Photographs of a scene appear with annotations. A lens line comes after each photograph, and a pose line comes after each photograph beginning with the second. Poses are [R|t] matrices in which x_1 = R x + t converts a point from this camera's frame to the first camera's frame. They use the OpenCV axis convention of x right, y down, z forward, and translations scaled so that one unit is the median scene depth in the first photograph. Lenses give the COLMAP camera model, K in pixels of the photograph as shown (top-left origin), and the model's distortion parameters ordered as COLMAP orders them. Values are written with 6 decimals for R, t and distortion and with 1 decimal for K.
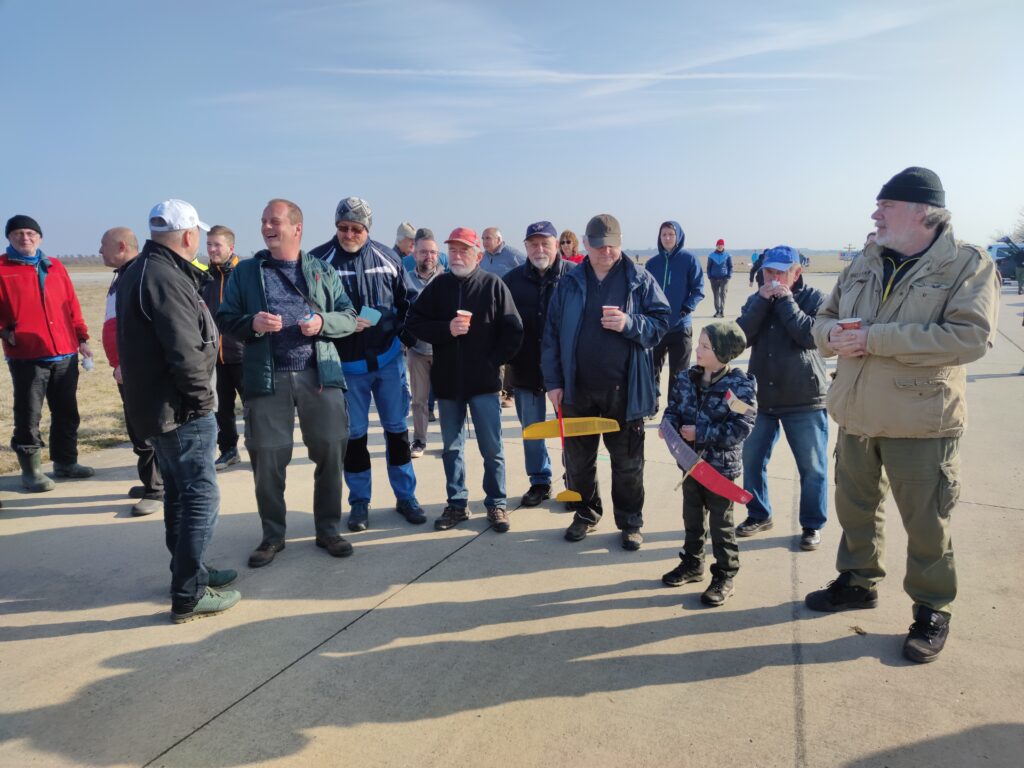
lens RADIAL K [[778.8, 0, 512.0], [0, 778.8, 384.0], [0, 0, 1]] dist [0.383619, -0.000127]
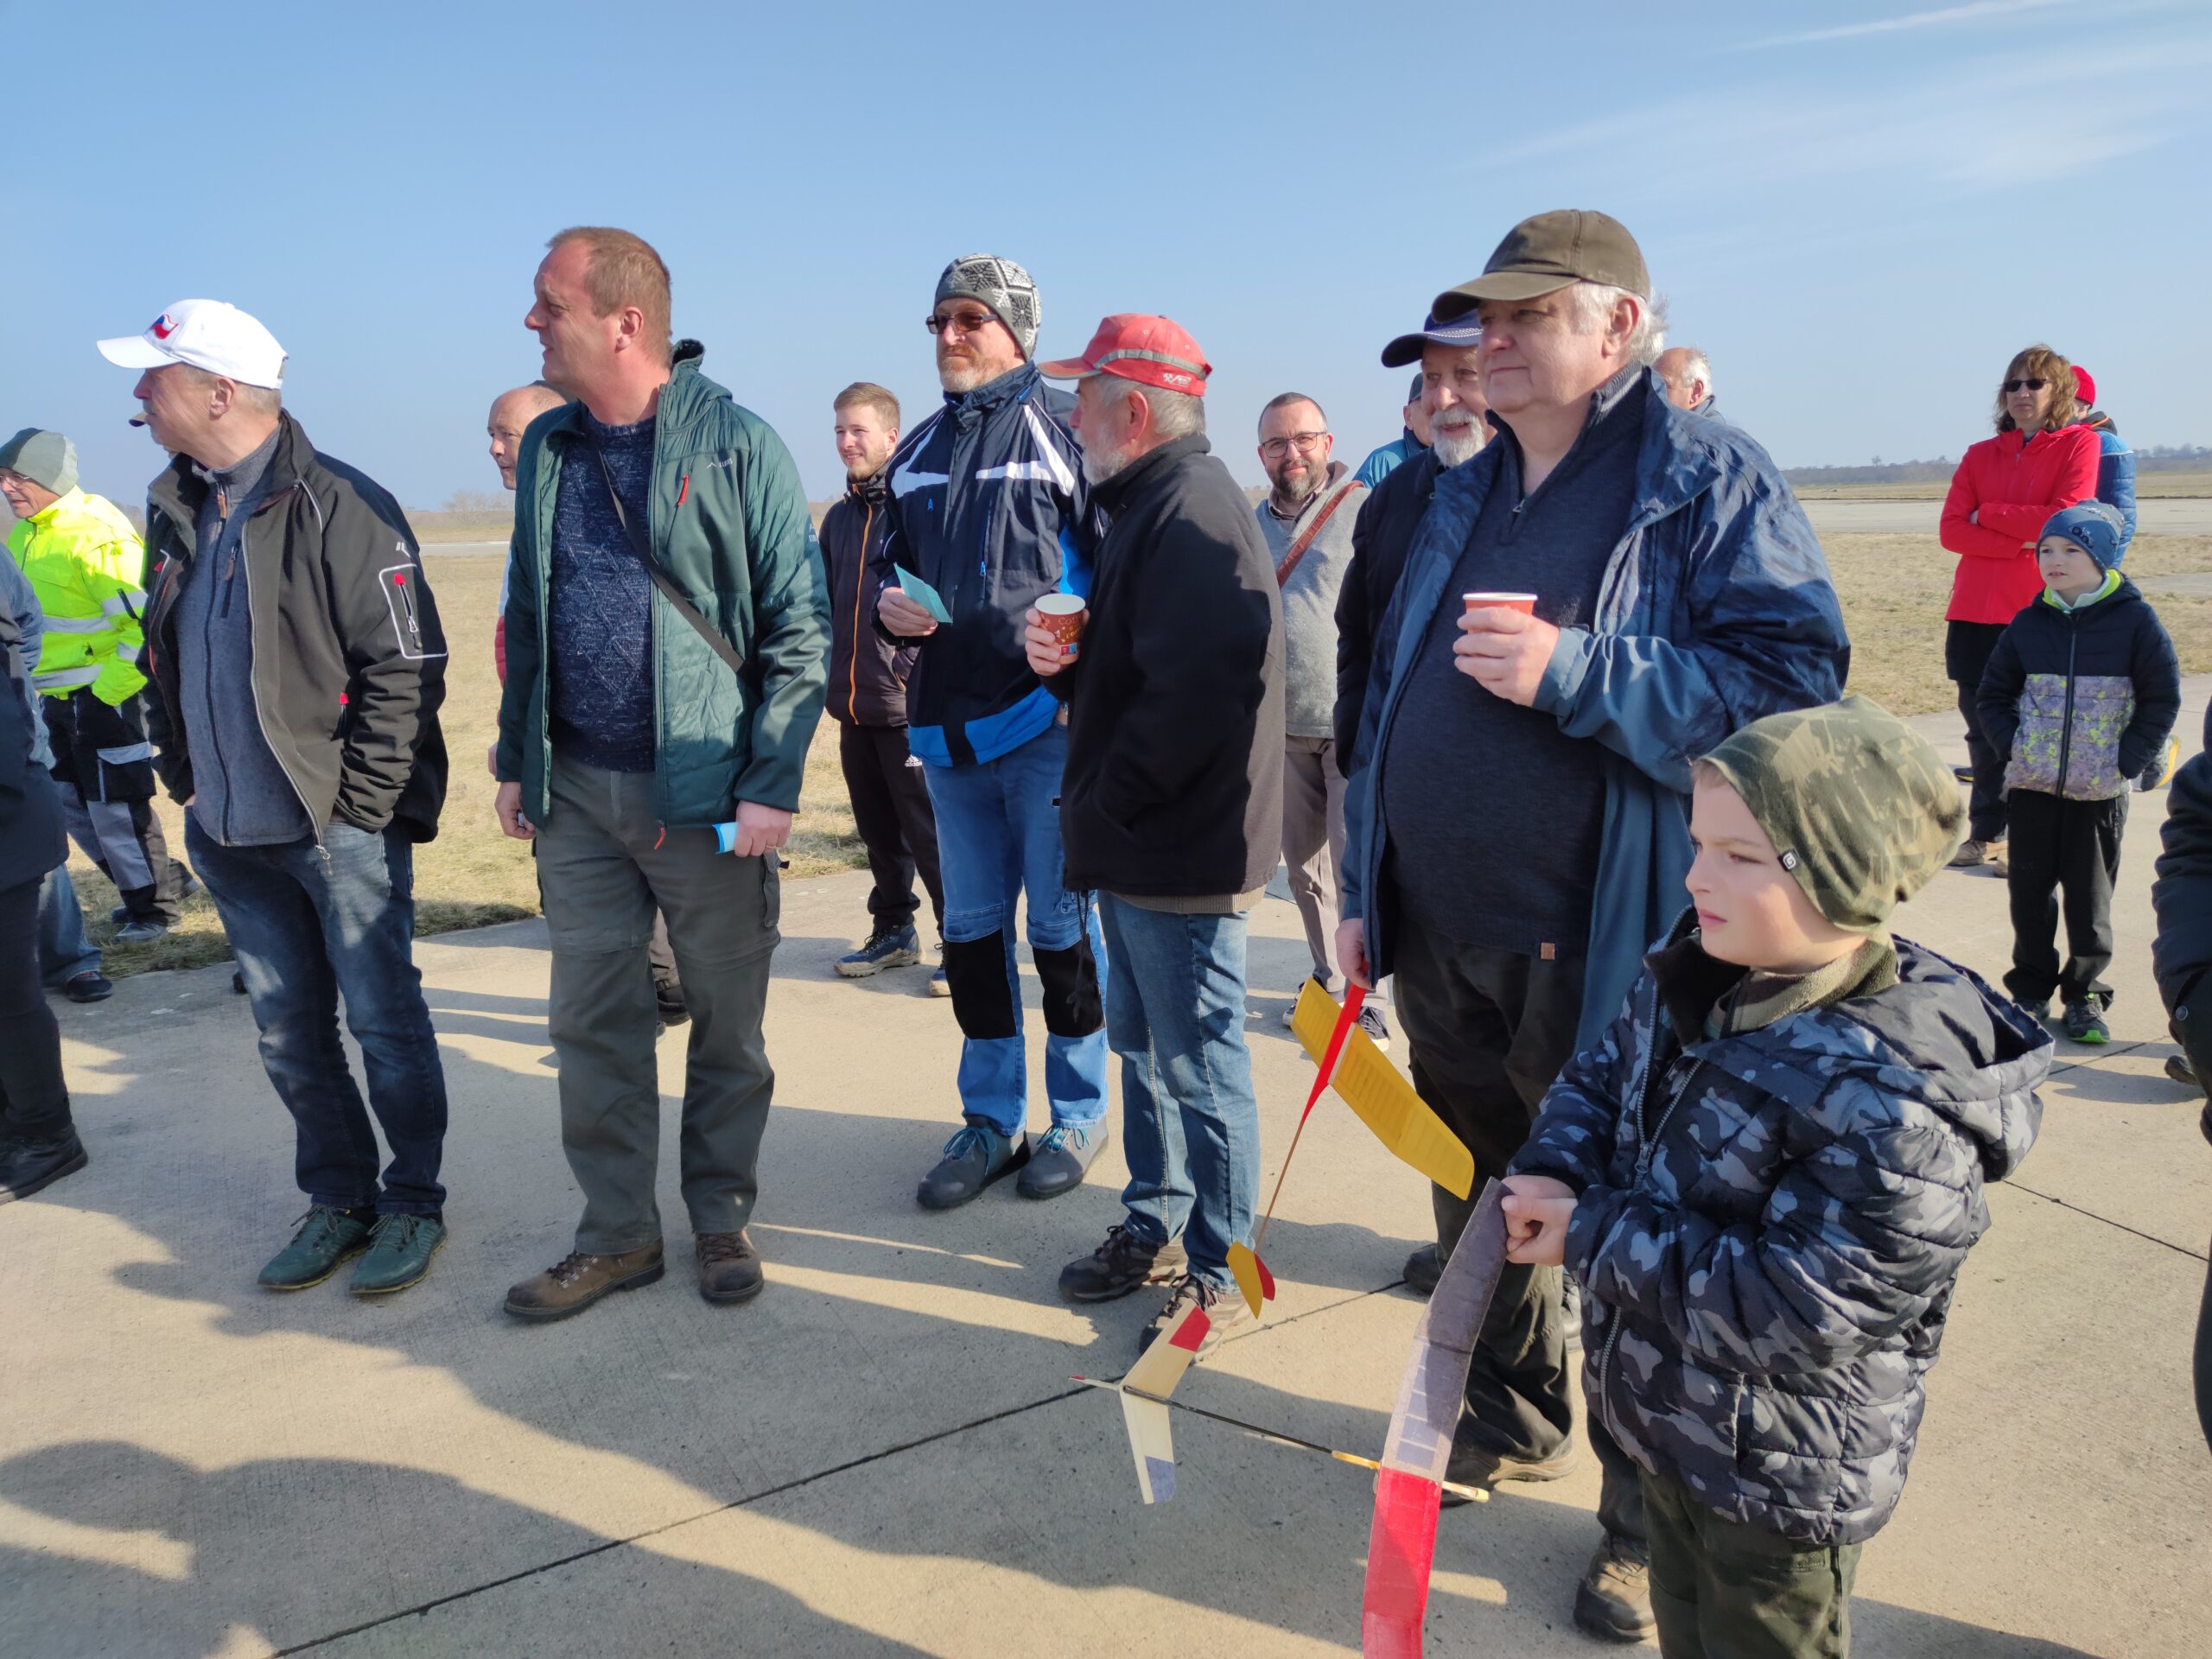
lens RADIAL K [[1682.2, 0, 1106.0], [0, 1682.2, 829.5], [0, 0, 1]] dist [0.383619, -0.000127]
pose [[0.838573, 0.116066, -0.532282, 0.273877], [-0.104188, 0.993175, 0.052424, -0.038975], [0.534734, 0.011496, 0.844942, 0.439574]]
